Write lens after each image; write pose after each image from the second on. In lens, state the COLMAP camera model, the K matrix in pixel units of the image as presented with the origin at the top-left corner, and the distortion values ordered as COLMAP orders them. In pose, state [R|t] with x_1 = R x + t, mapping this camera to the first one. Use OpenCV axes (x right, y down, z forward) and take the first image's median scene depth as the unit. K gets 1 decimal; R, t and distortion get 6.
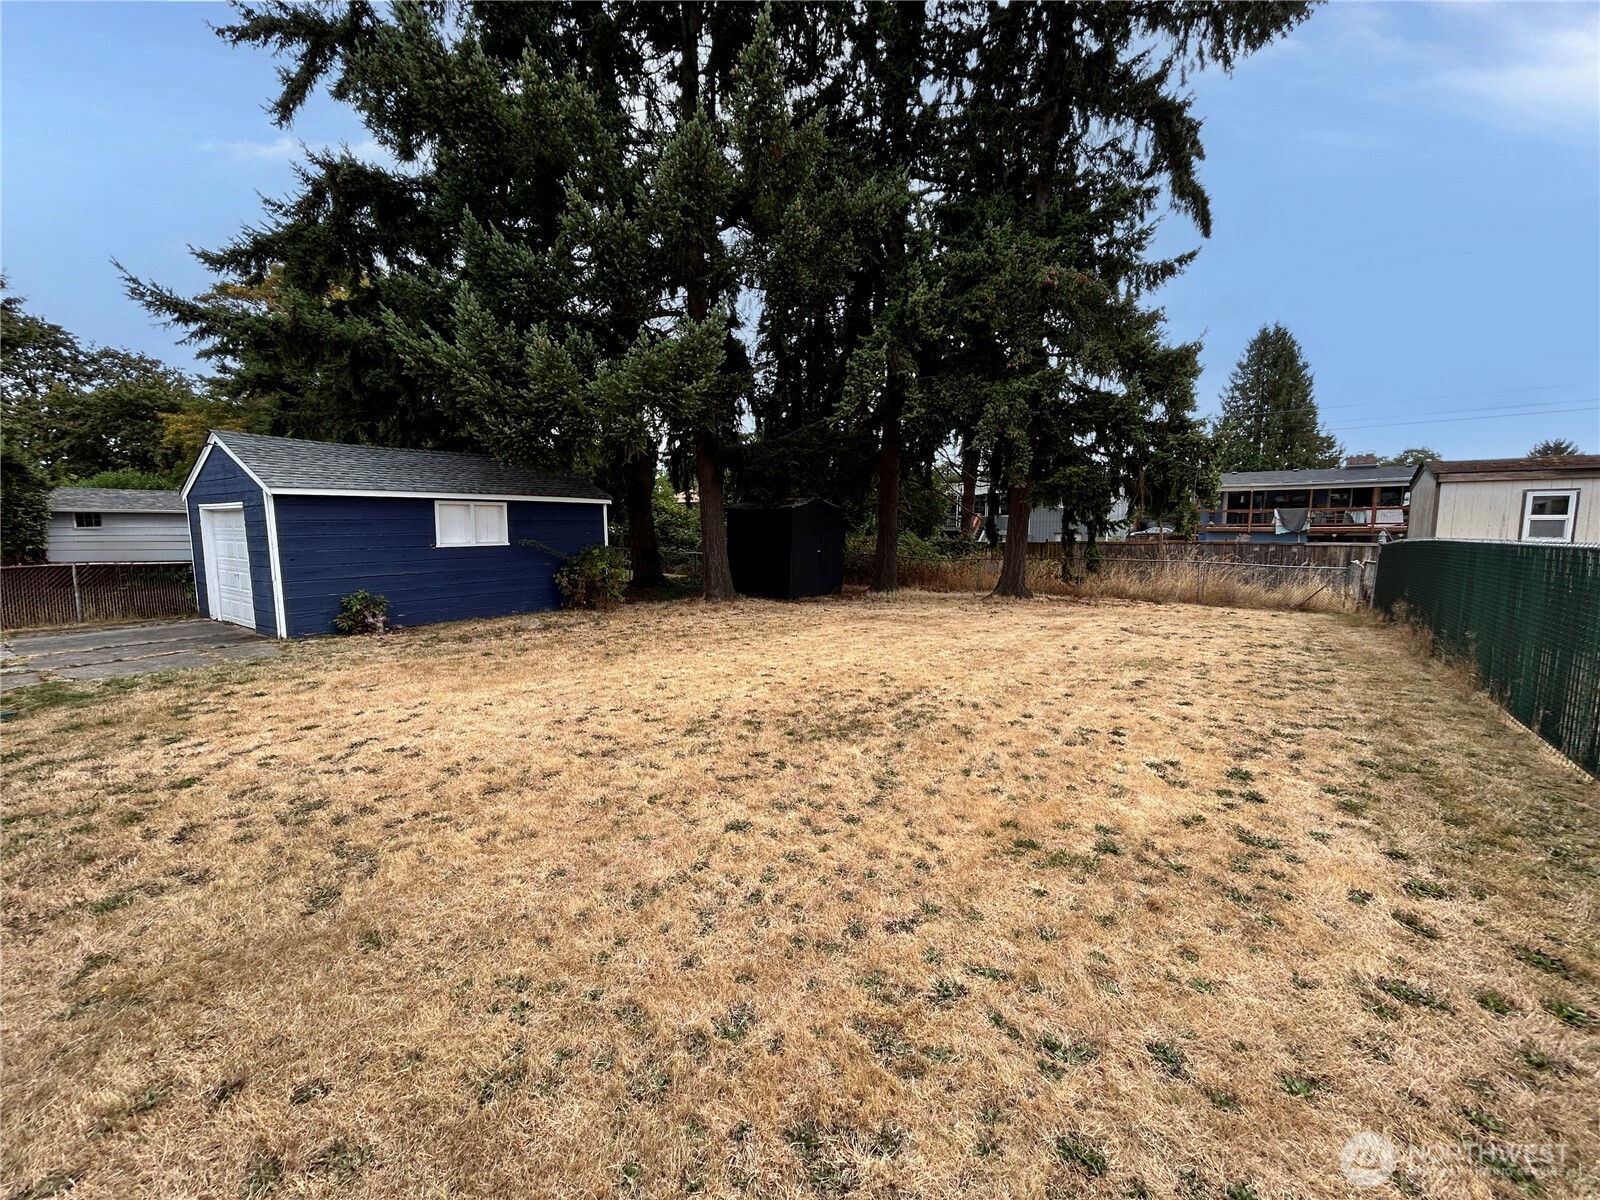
lens RADIAL K [[646.9, 0, 799.3], [0, 646.9, 601.7], [0, 0, 1]] dist [0.000727, -0.000778]
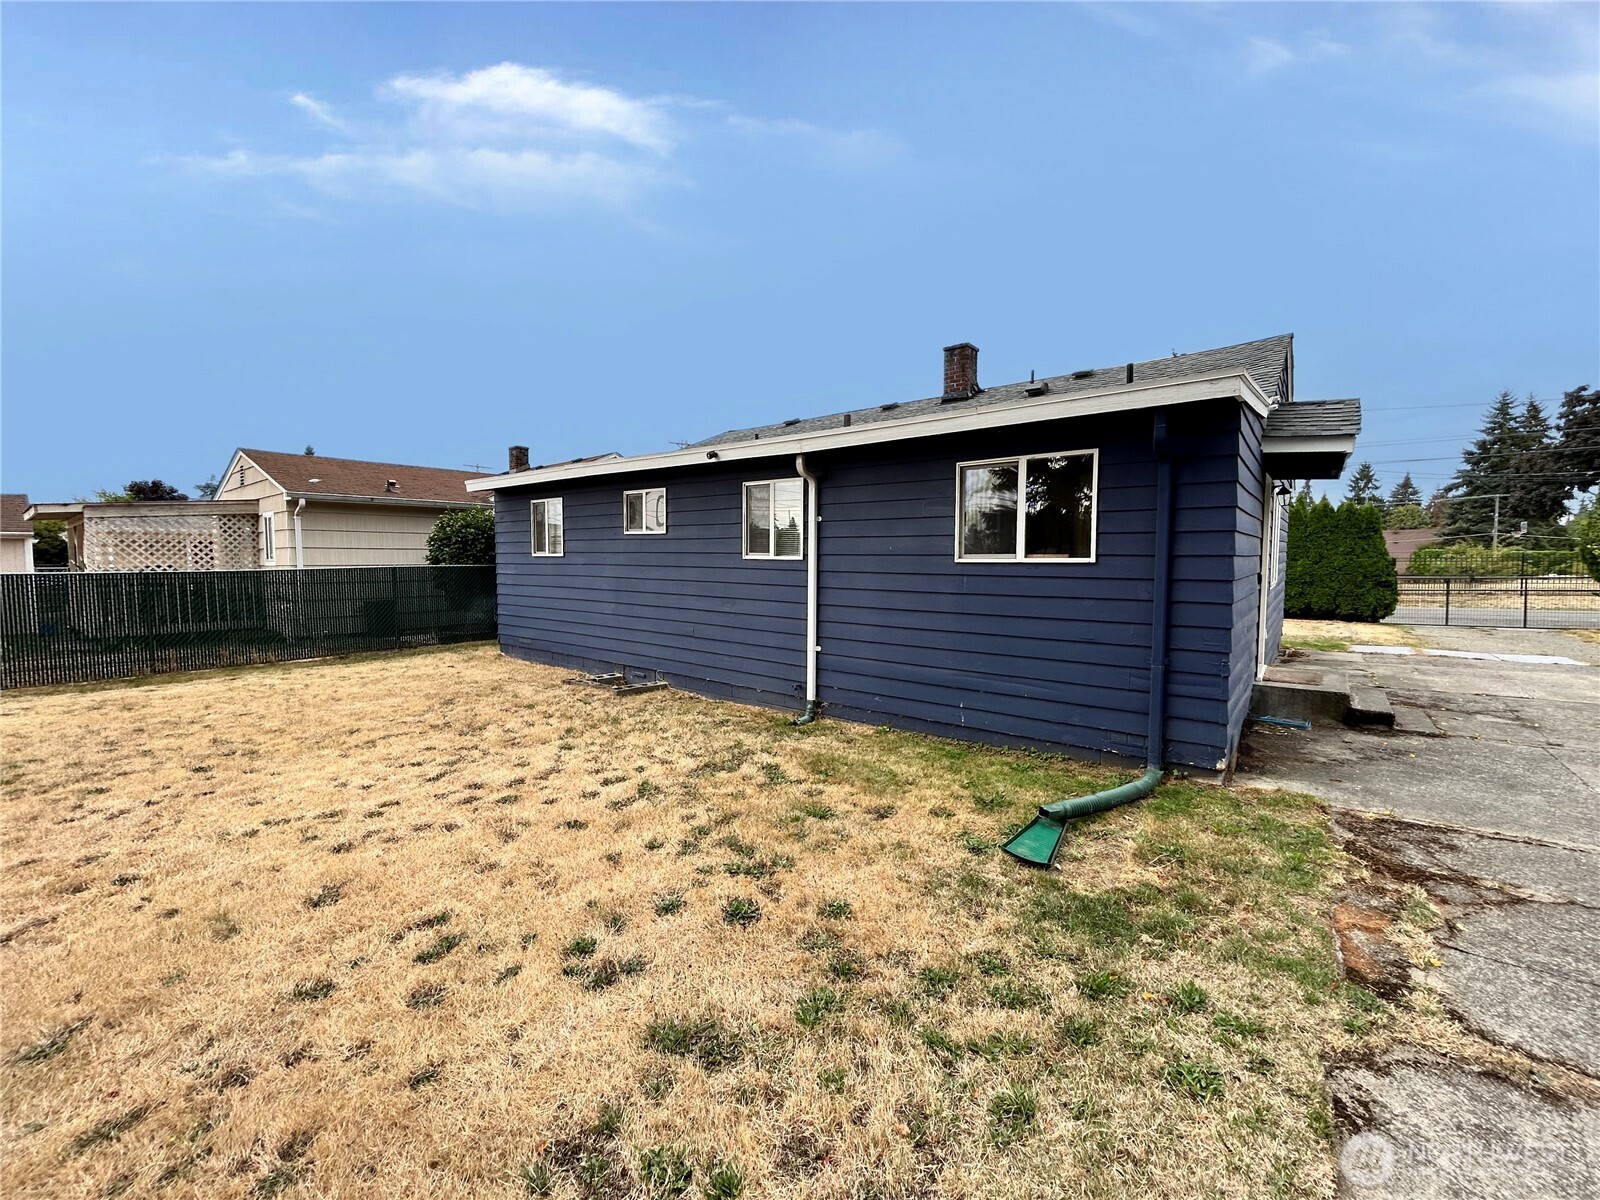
lens RADIAL K [[646.9, 0, 796.3], [0, 646.9, 596.7], [0, 0, 1]] dist [0.000727, -0.000778]
pose [[-0.997850, 0.006788, 0.065186, -0.443890], [0.017523, 0.986046, 0.165551, -0.067535], [-0.063152, 0.166337, -0.984045, 0.654771]]
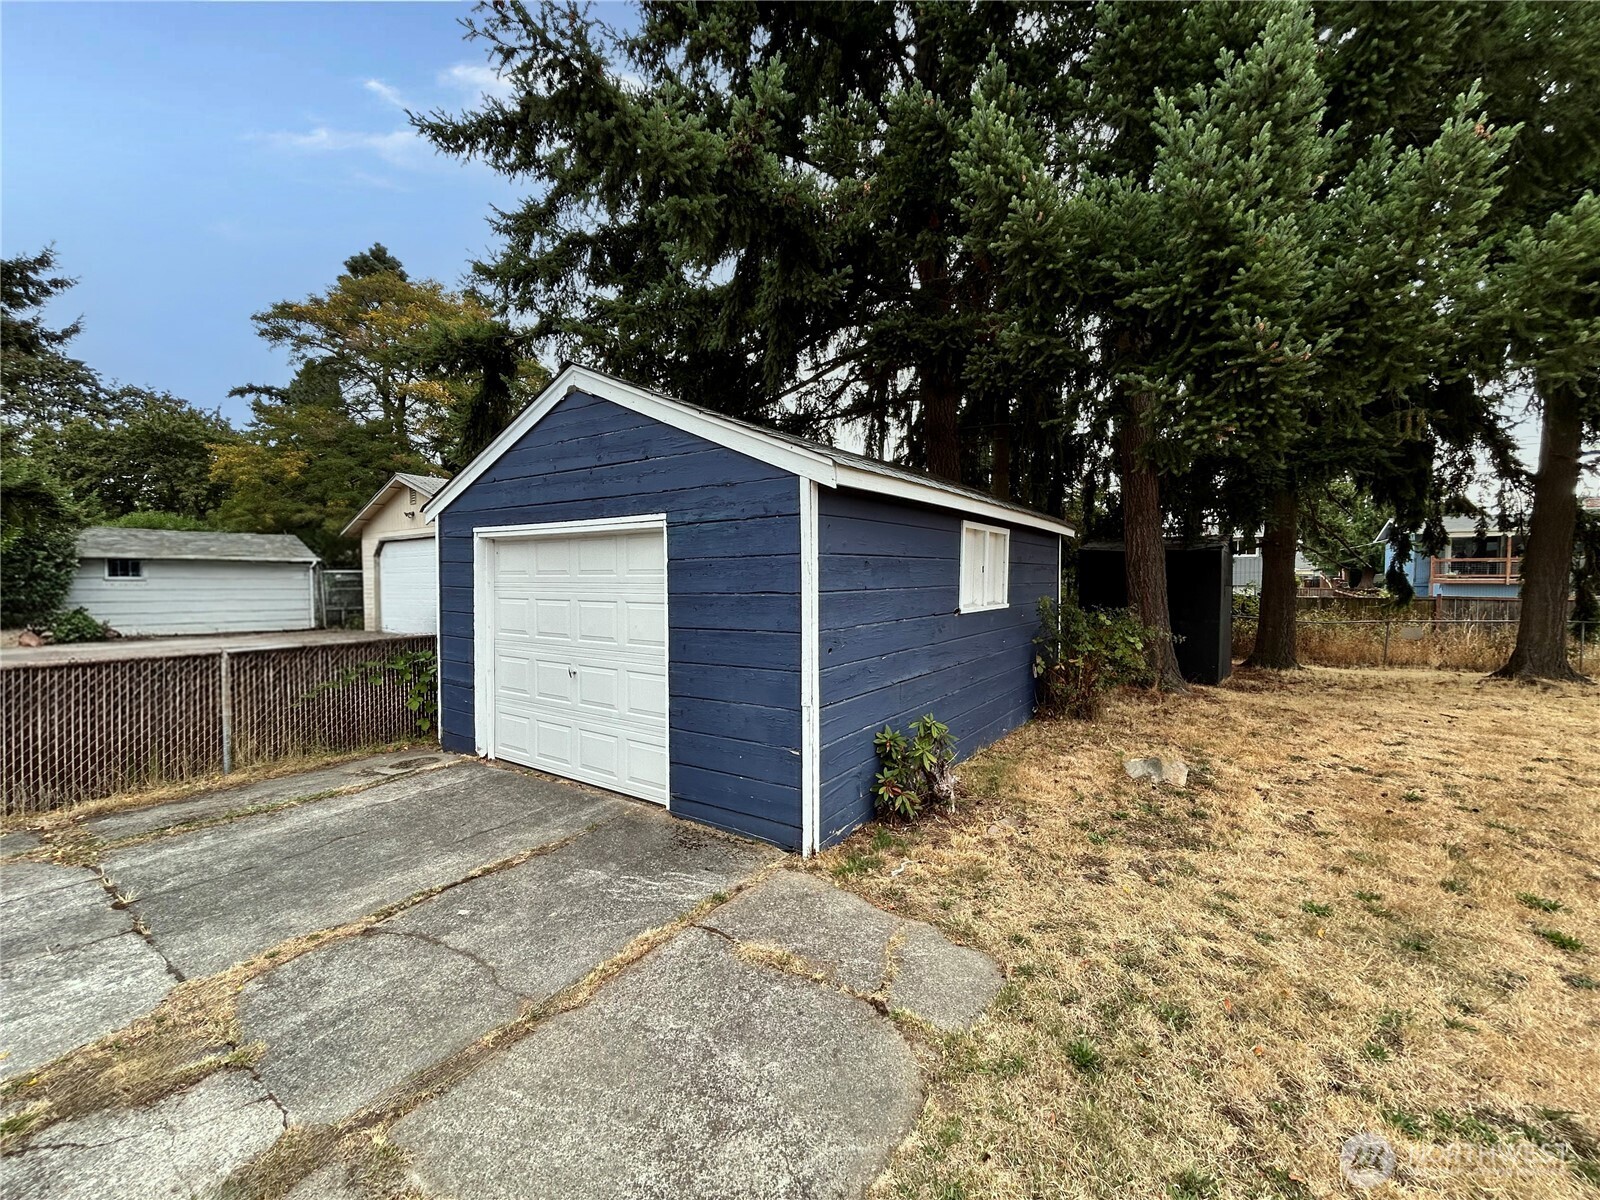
lens RADIAL K [[646.9, 0, 799.3], [0, 646.9, 599.5], [0, 0, 1]] dist [0.000727, -0.000778]
pose [[0.999925, 0.000280, 0.012209, -0.556129], [0.000736, 0.996534, -0.083188, -0.043676], [-0.012190, 0.083191, 0.996459, 0.407912]]
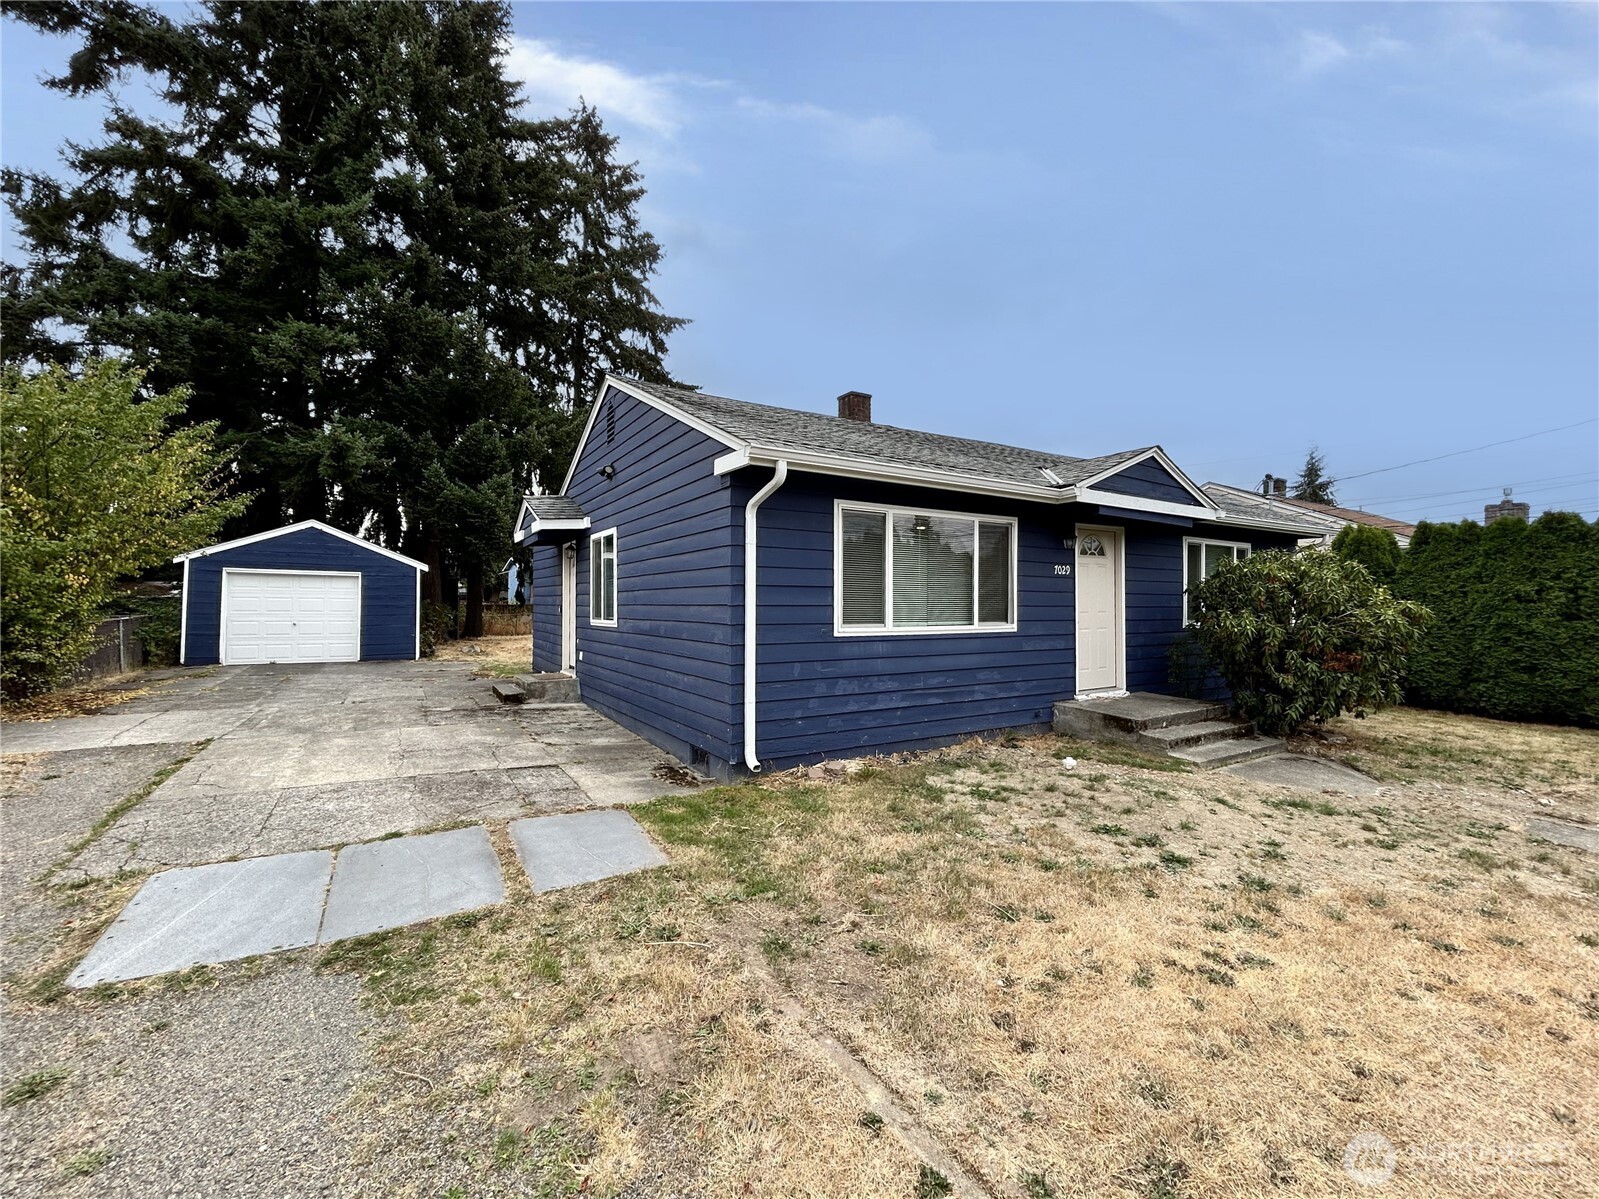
lens RADIAL K [[646.5, 0, 795.1], [0, 646.5, 599.9], [0, 0, 1]] dist [0.000727, -0.000778]
pose [[0.385459, 0.006853, 0.922700, -1.327840], [0.094809, 0.994386, -0.046992, 0.052787], [-0.917841, 0.105594, 0.382645, -0.348722]]
